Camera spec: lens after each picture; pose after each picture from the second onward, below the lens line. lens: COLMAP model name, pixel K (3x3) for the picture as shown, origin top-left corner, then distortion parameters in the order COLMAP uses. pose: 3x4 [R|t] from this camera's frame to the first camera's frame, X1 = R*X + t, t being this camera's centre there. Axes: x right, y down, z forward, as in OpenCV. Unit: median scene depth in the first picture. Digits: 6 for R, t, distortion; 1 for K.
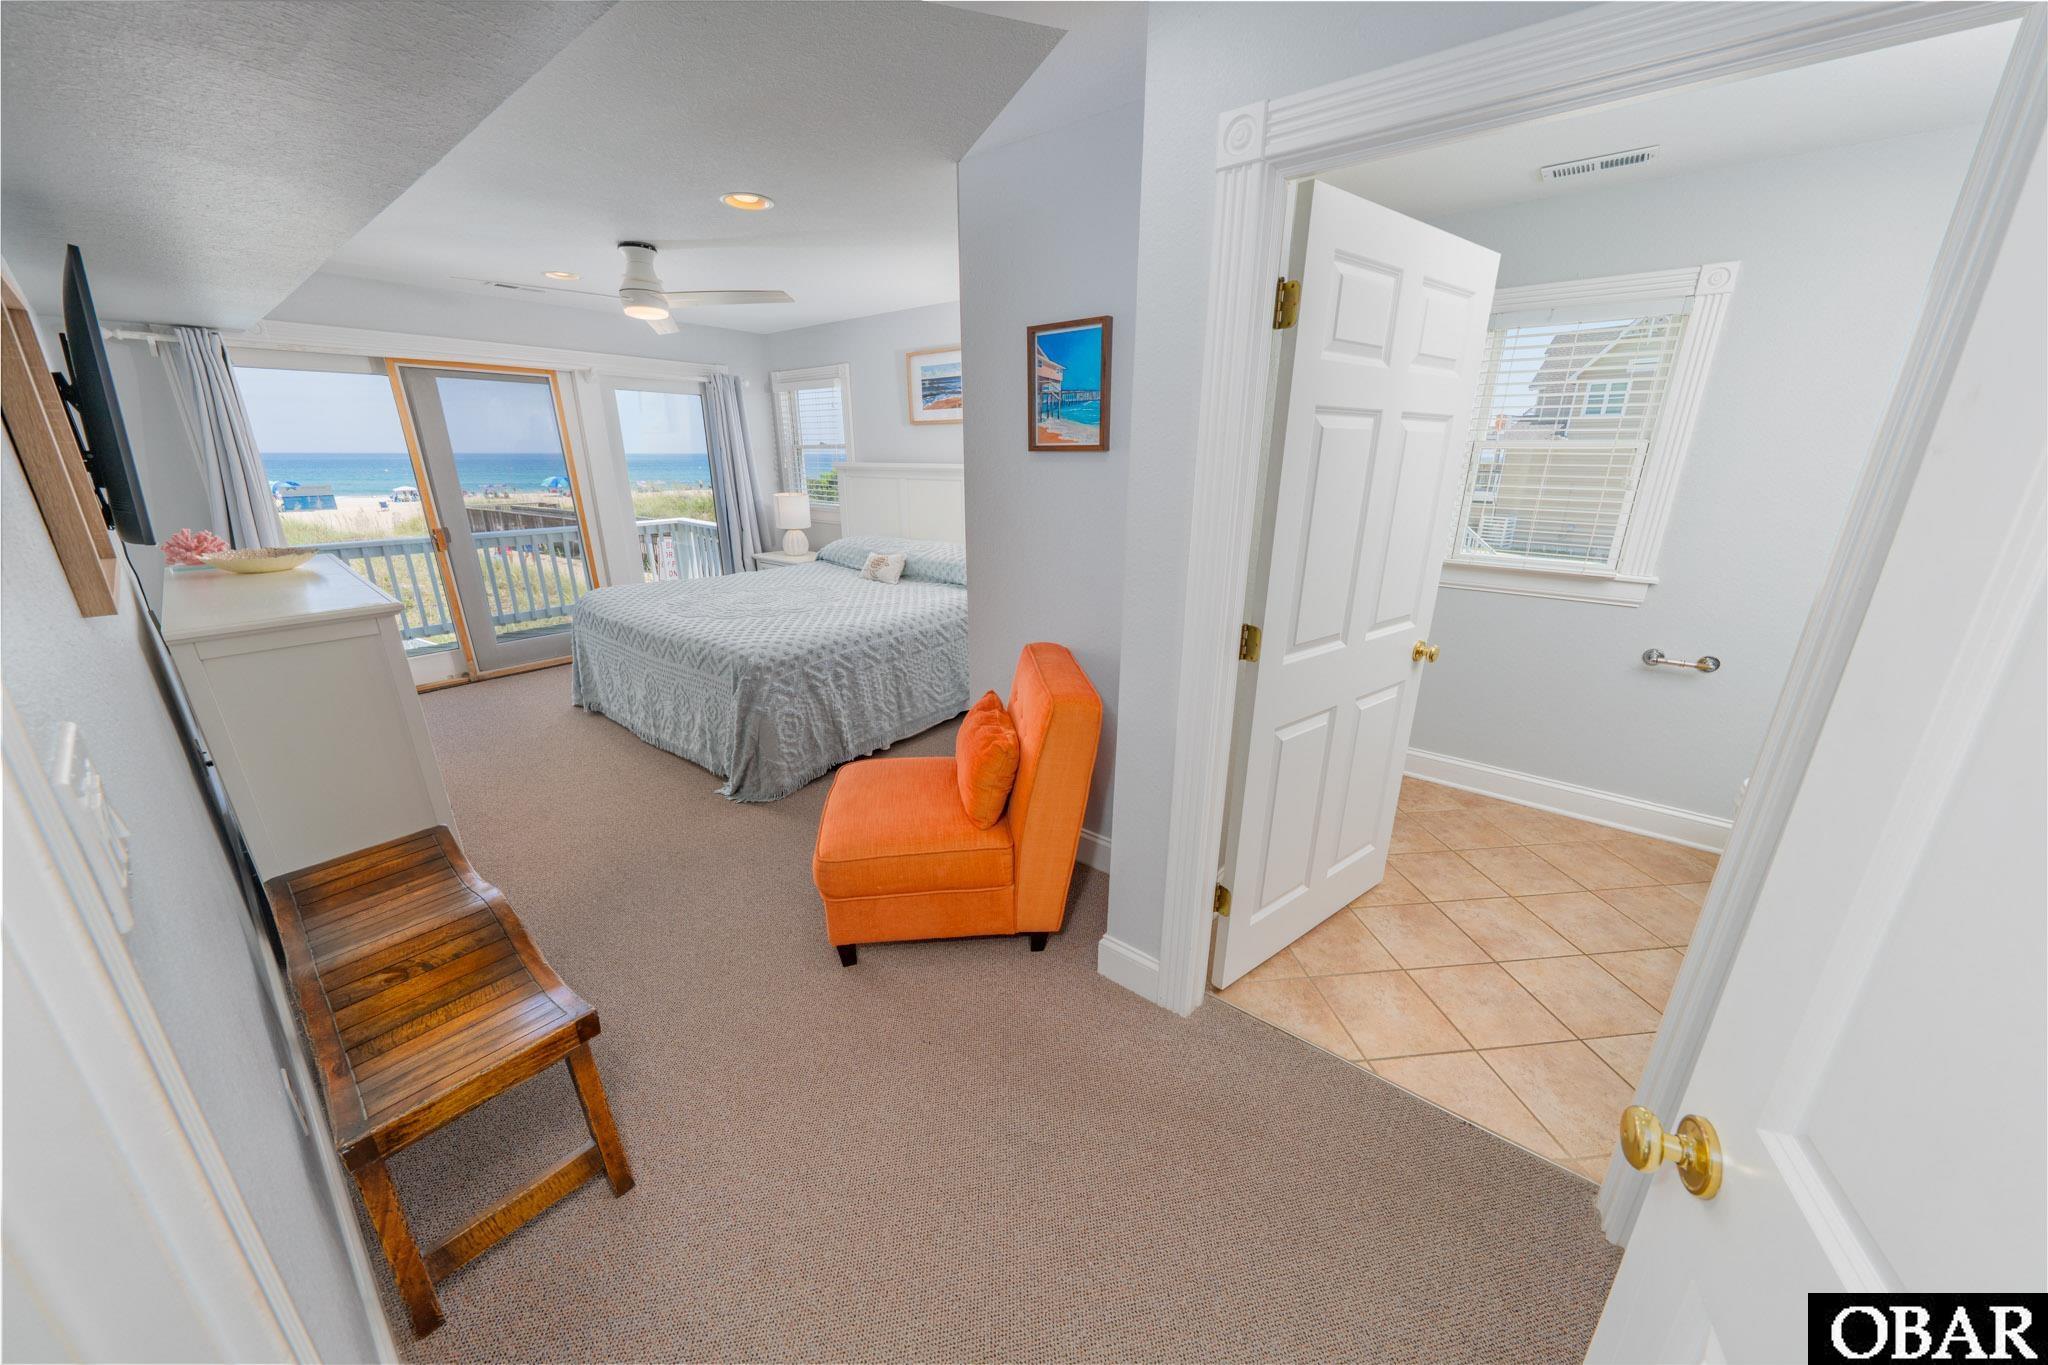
lens RADIAL K [[701.1, 0, 1020.1], [0, 701.1, 677.5], [0, 0, 1]] dist [-0.001372, 0.000024]
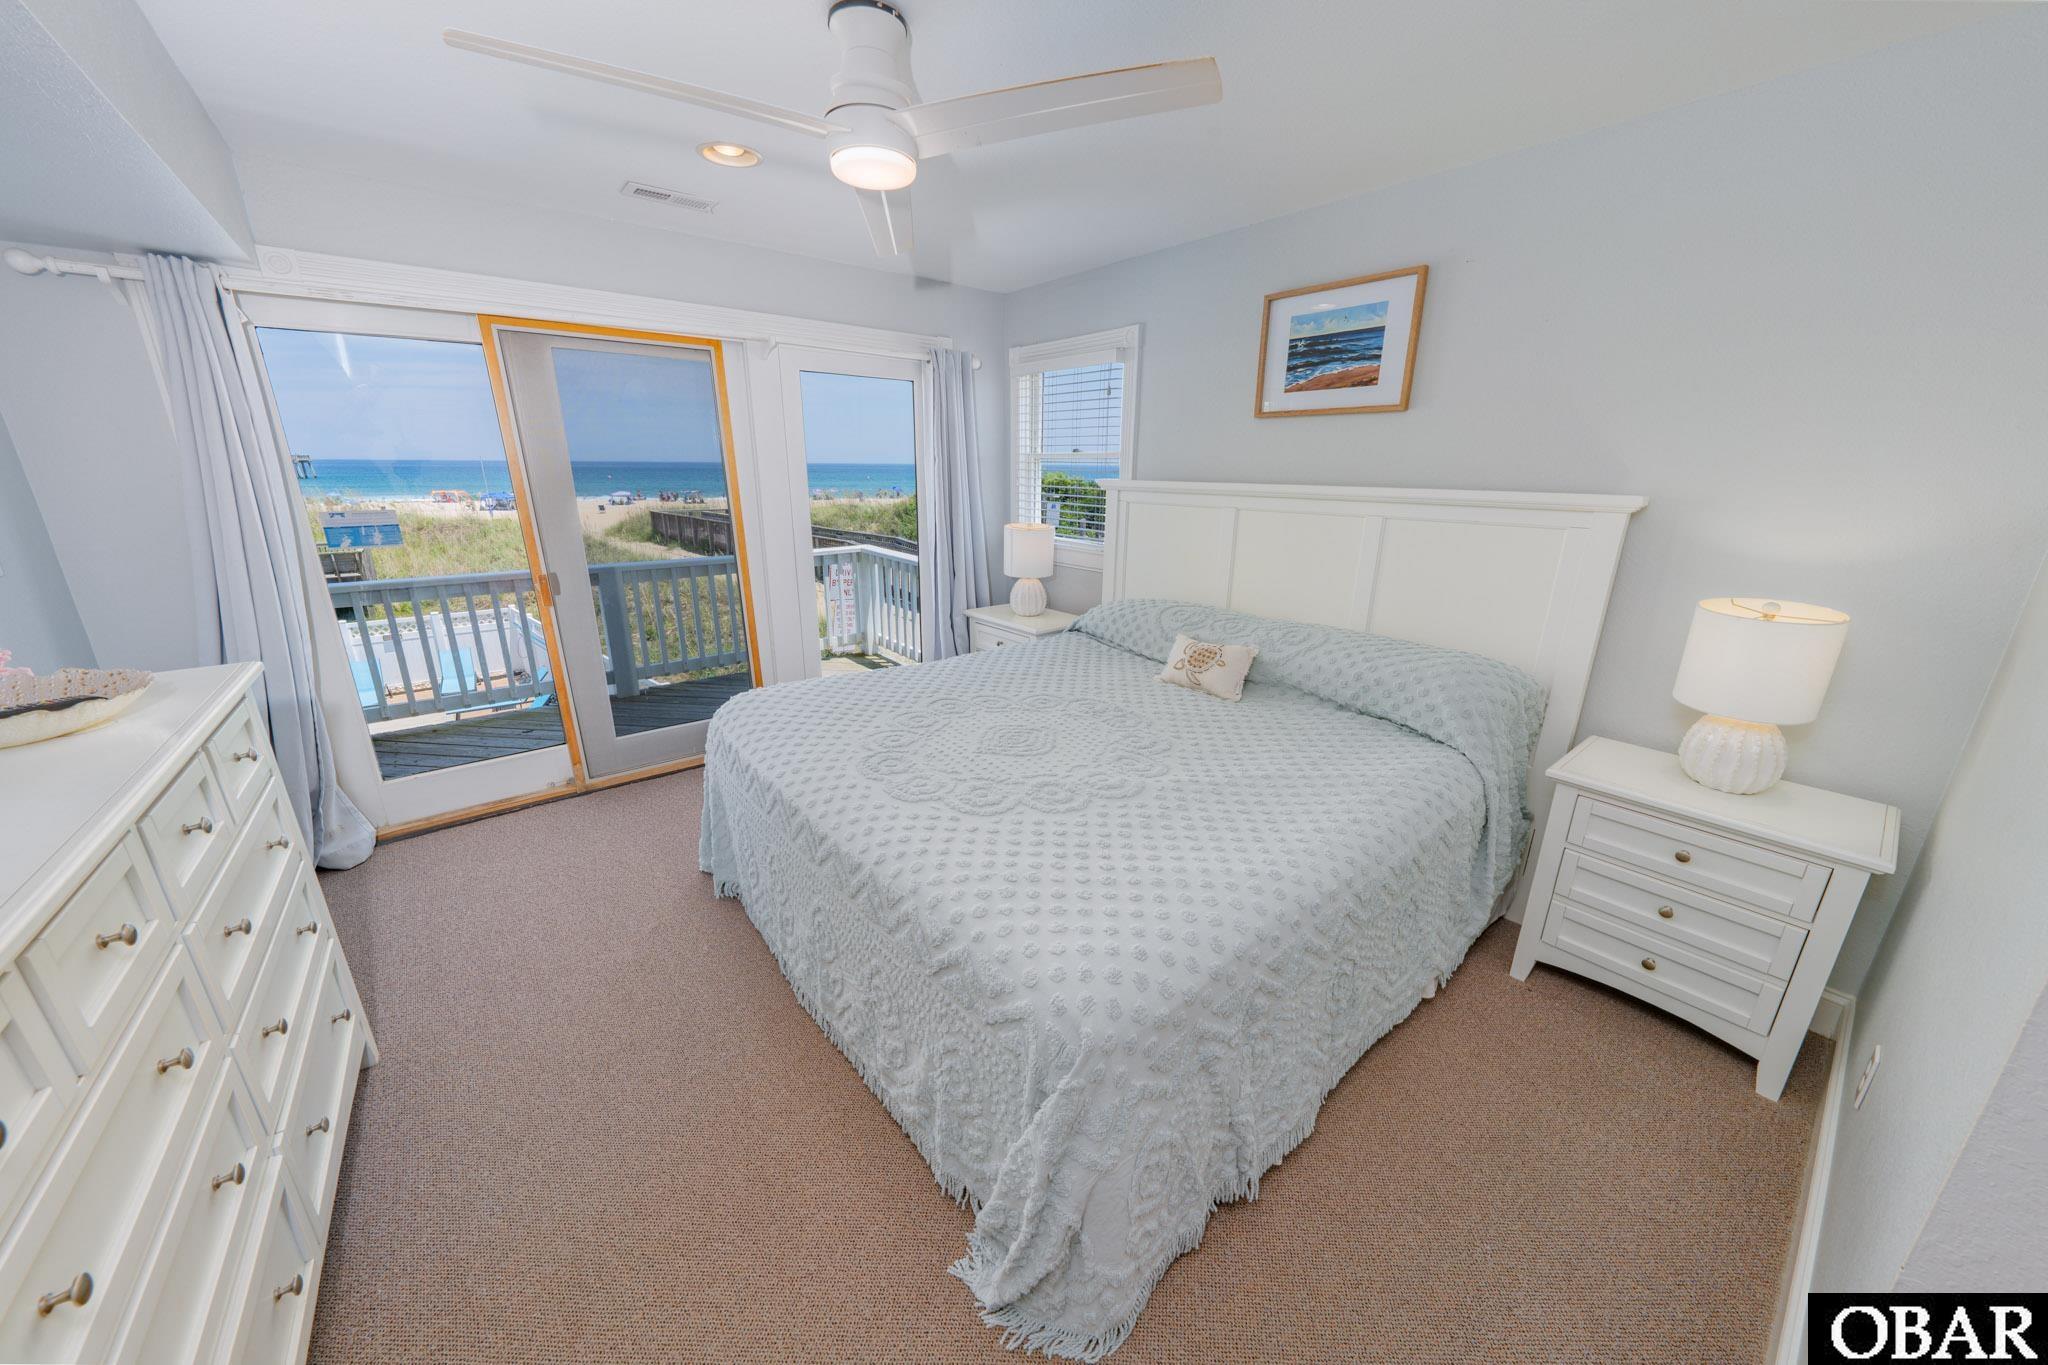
lens RADIAL K [[713.9, 0, 1014.2], [0, 713.9, 678.8], [0, 0, 1]] dist [0.000621, 0.000088]
pose [[0.976102, 0.067105, -0.206692, -0.225962], [-0.070756, 0.997440, -0.010313, -0.128395], [0.205471, 0.024691, 0.978352, 0.396349]]
